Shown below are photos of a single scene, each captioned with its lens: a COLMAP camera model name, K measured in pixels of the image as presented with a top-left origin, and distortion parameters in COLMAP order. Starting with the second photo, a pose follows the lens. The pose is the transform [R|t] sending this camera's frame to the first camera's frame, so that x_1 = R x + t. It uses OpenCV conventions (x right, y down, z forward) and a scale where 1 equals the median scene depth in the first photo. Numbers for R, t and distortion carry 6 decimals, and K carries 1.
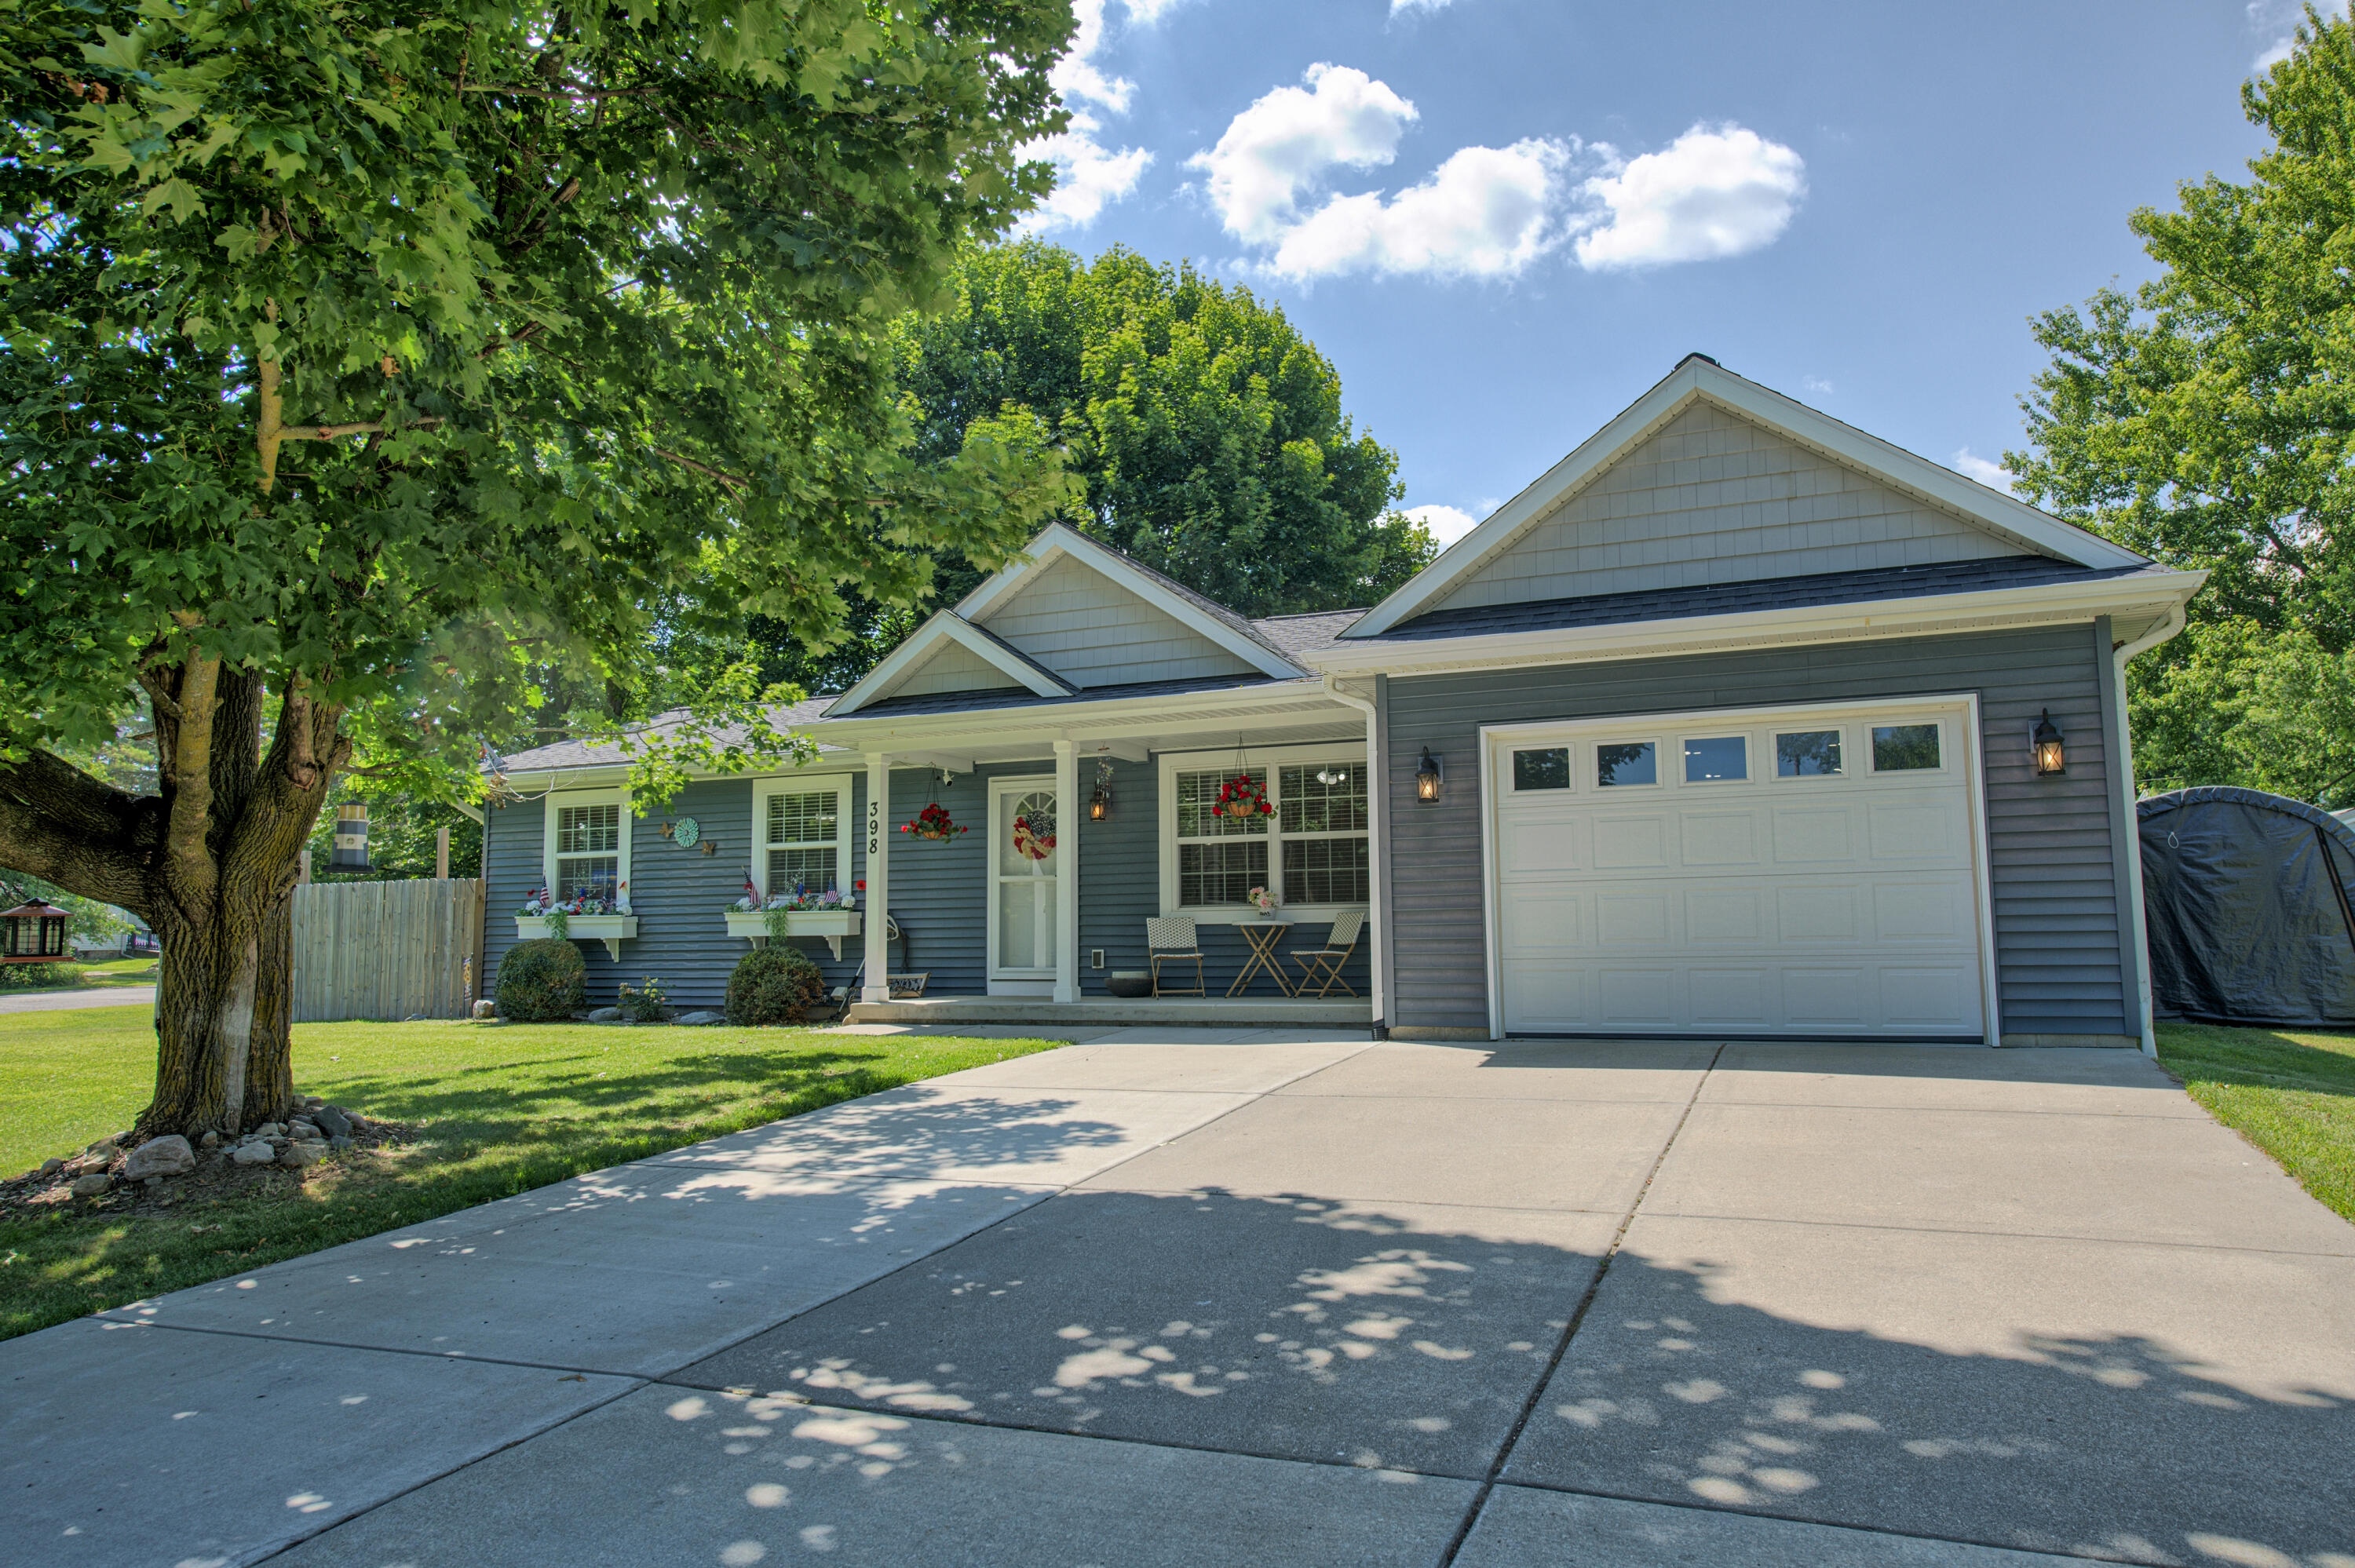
lens RADIAL K [[1607.2, 0, 1177.5], [0, 1607.2, 784.0], [0, 0, 1]] dist [0.032217, -0.000315]
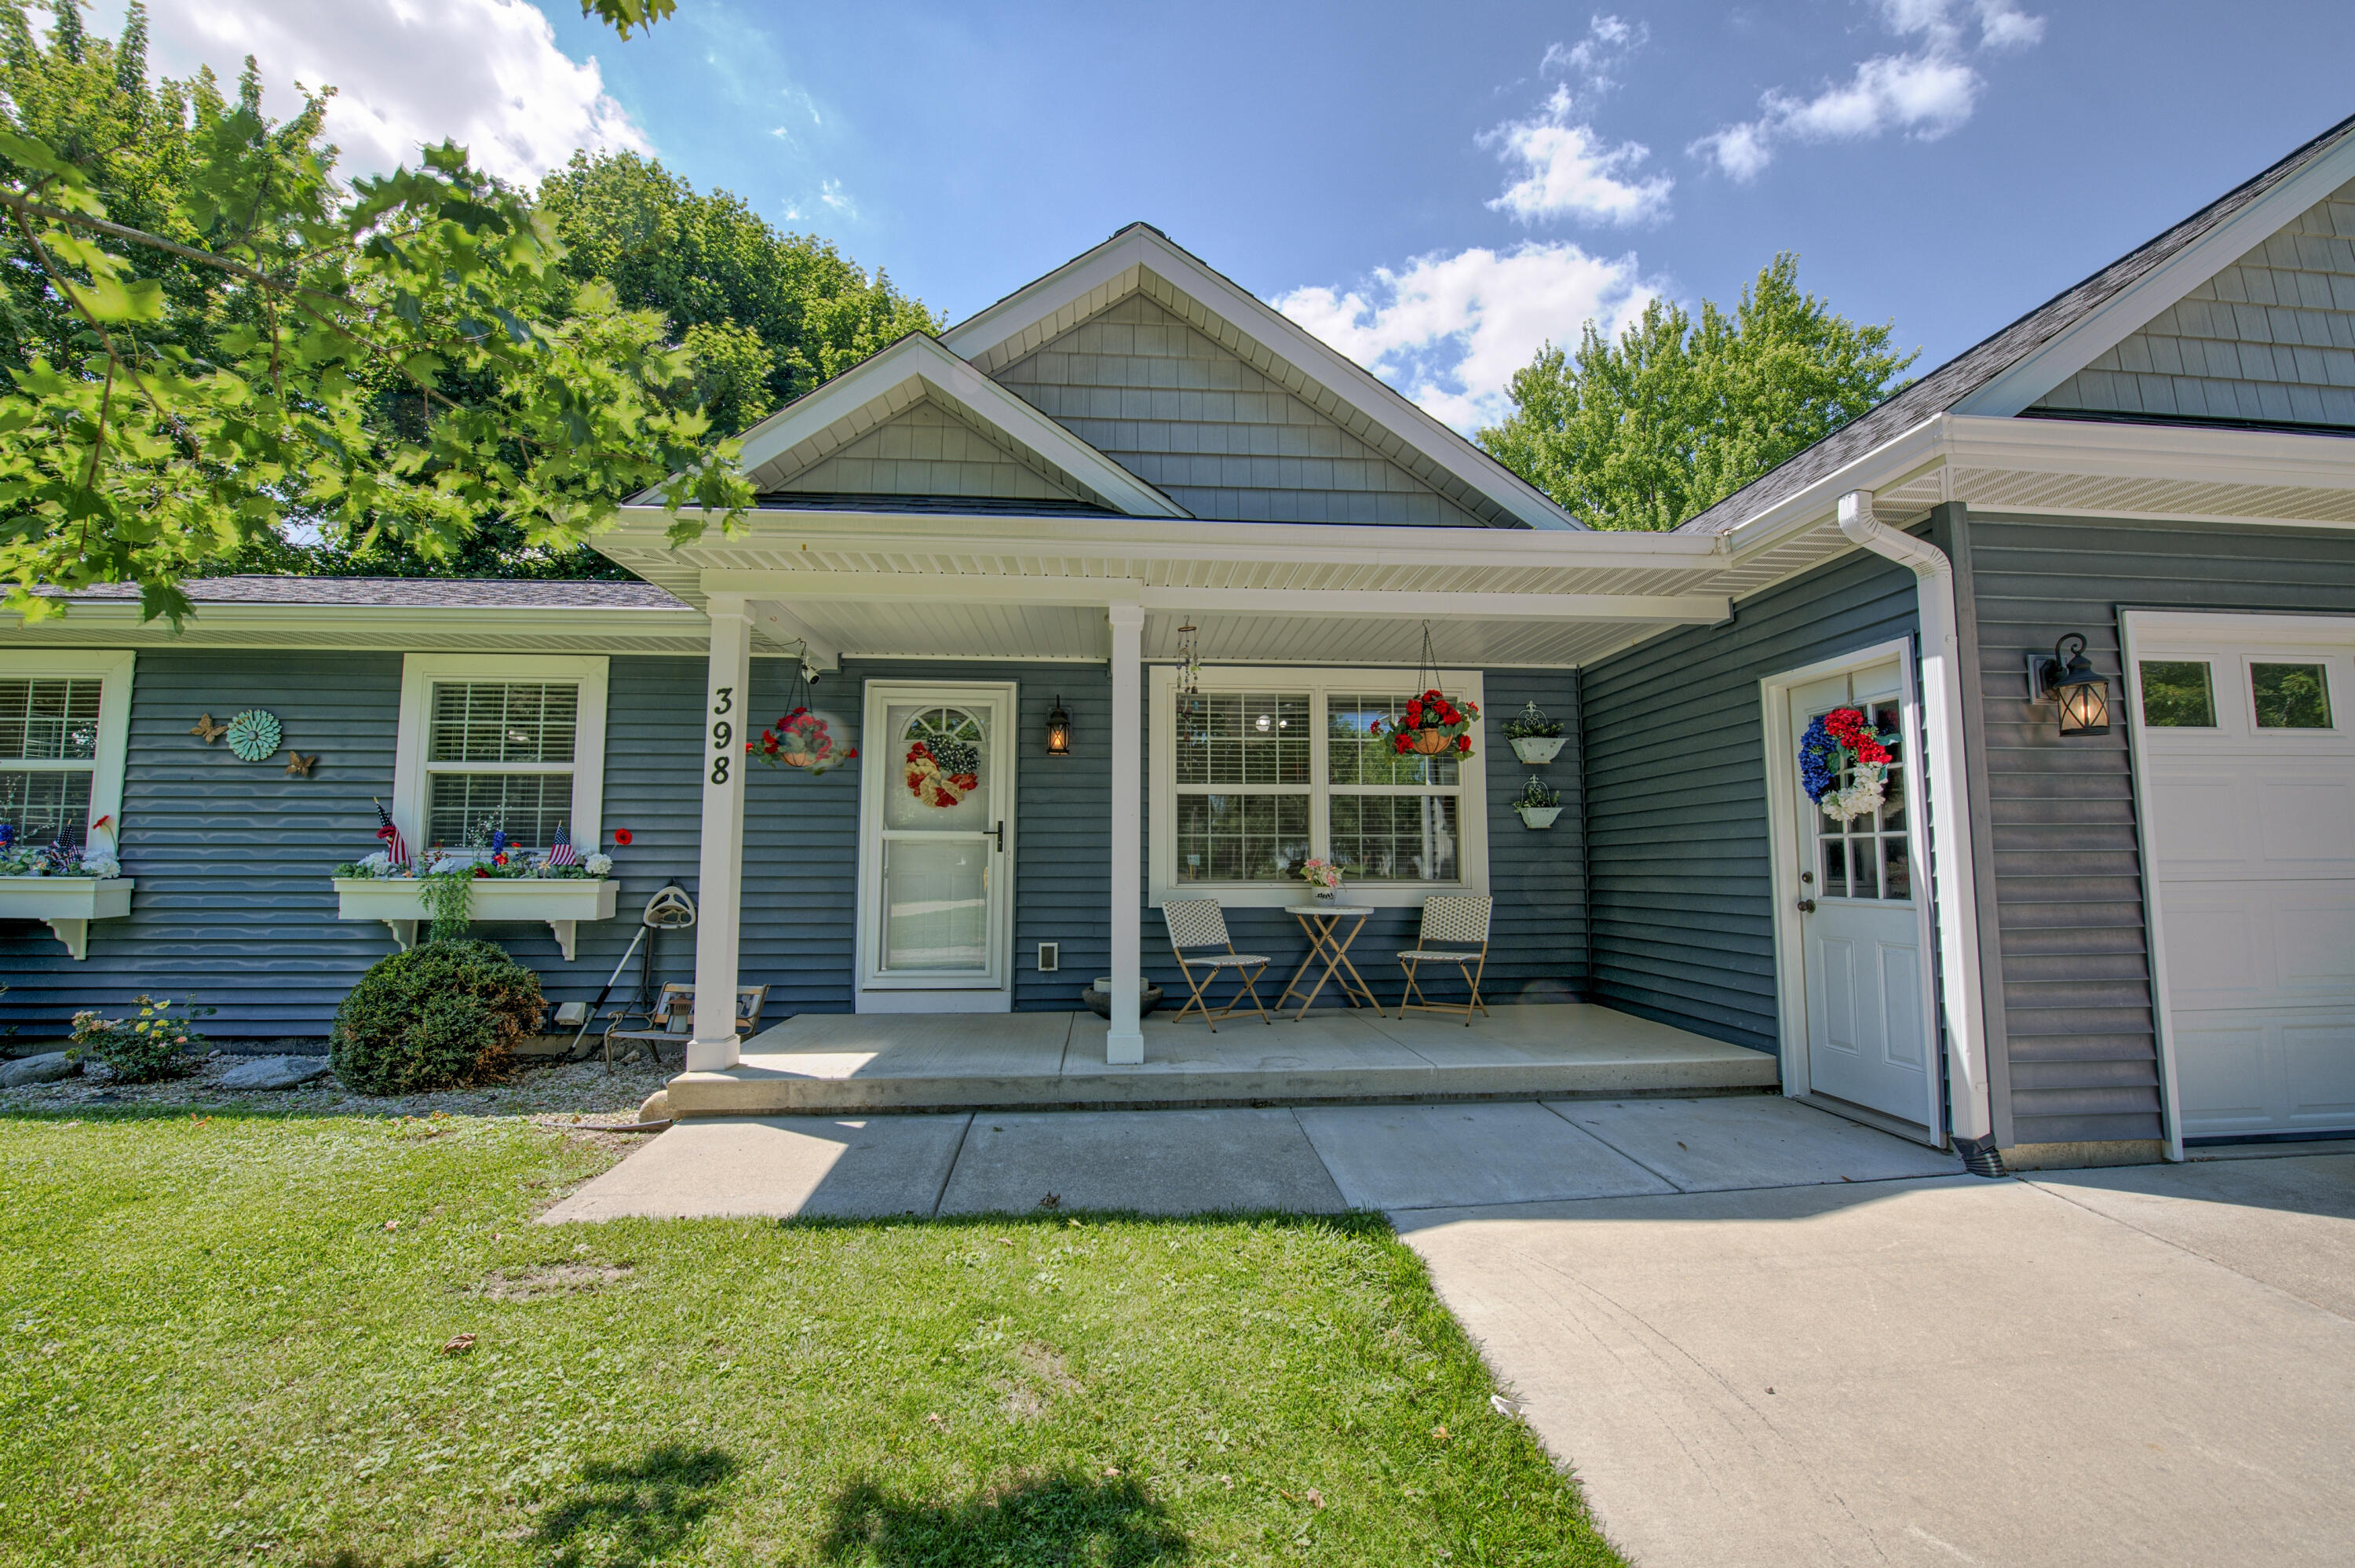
lens RADIAL K [[934.8, 0, 1188.7], [0, 934.8, 784.0], [0, 0, 1]] dist [-0.013967, -0.002067]
pose [[0.878371, 0.049775, 0.475381, -0.180126], [-0.056086, 0.998426, -0.000910, 0.031428], [-0.474677, -0.025863, 0.879780, 0.597608]]
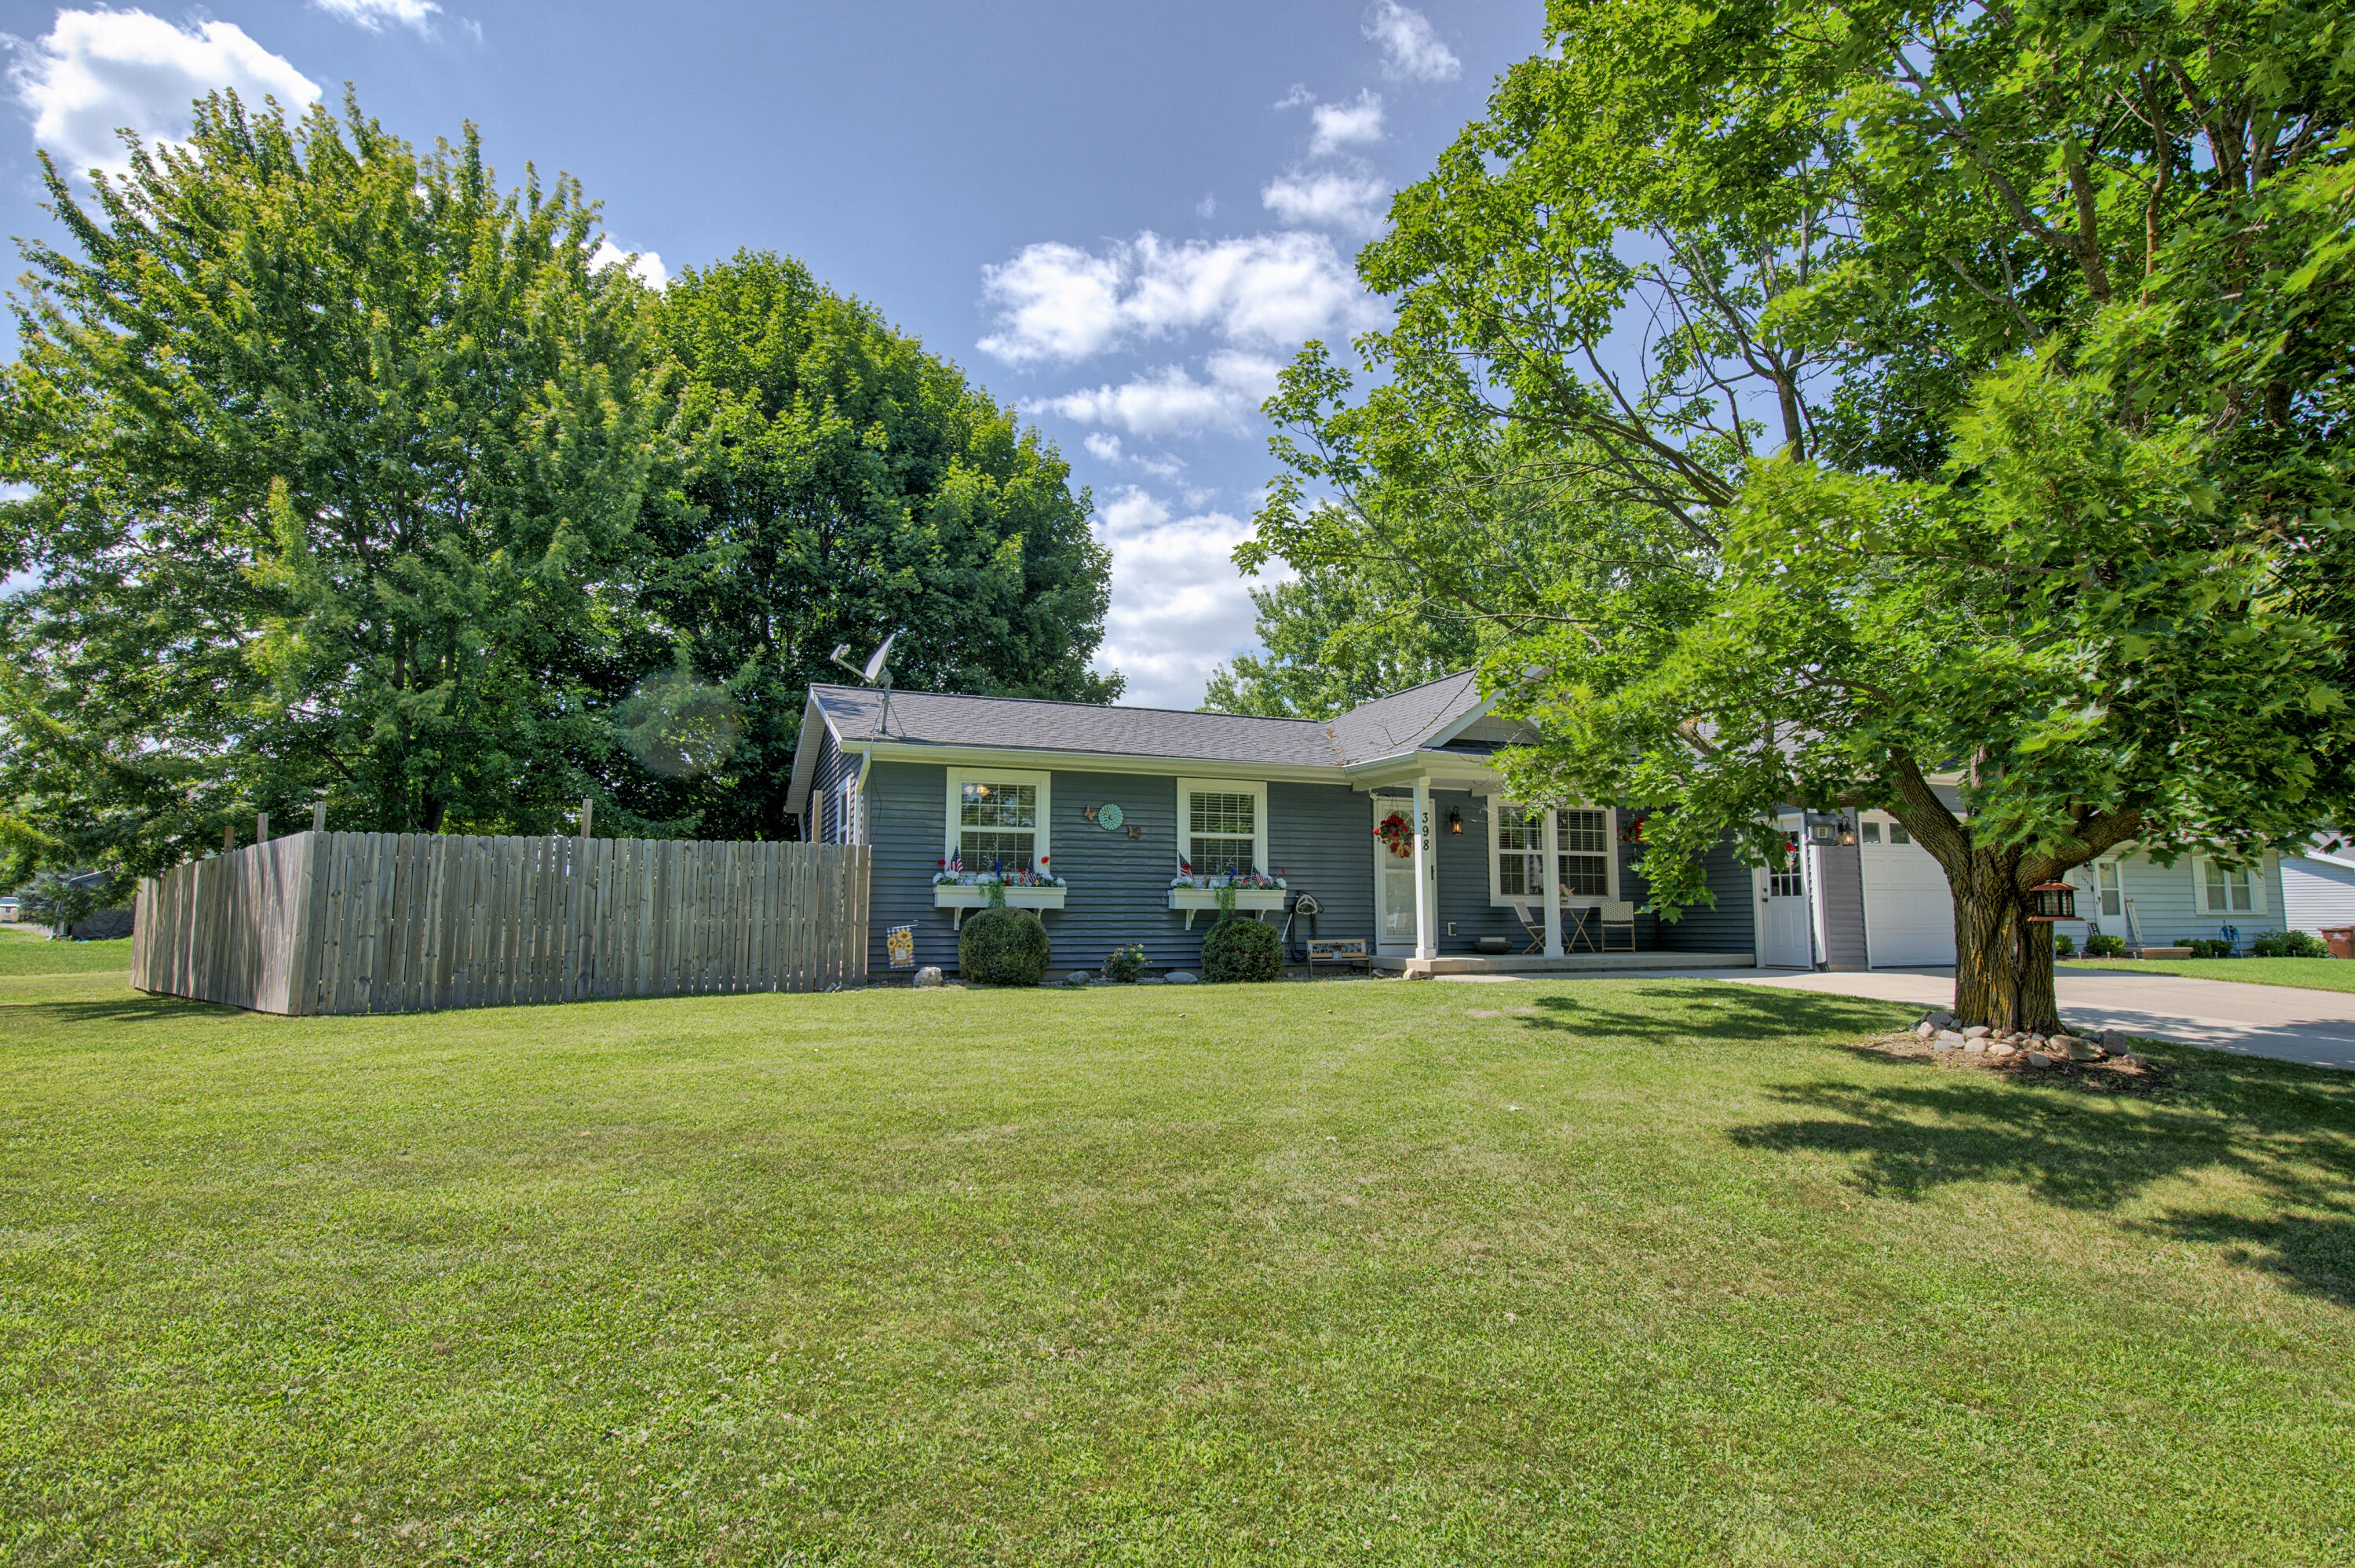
lens RADIAL K [[1188.3, 0, 1177.5], [0, 1188.3, 784.0], [0, 0, 1]] dist [0.000560, 0.000034]
pose [[0.691280, 0.092299, 0.716668, -0.954027], [-0.080196, 0.995481, -0.050852, 0.050029], [-0.718123, -0.022321, 0.695558, 0.412364]]
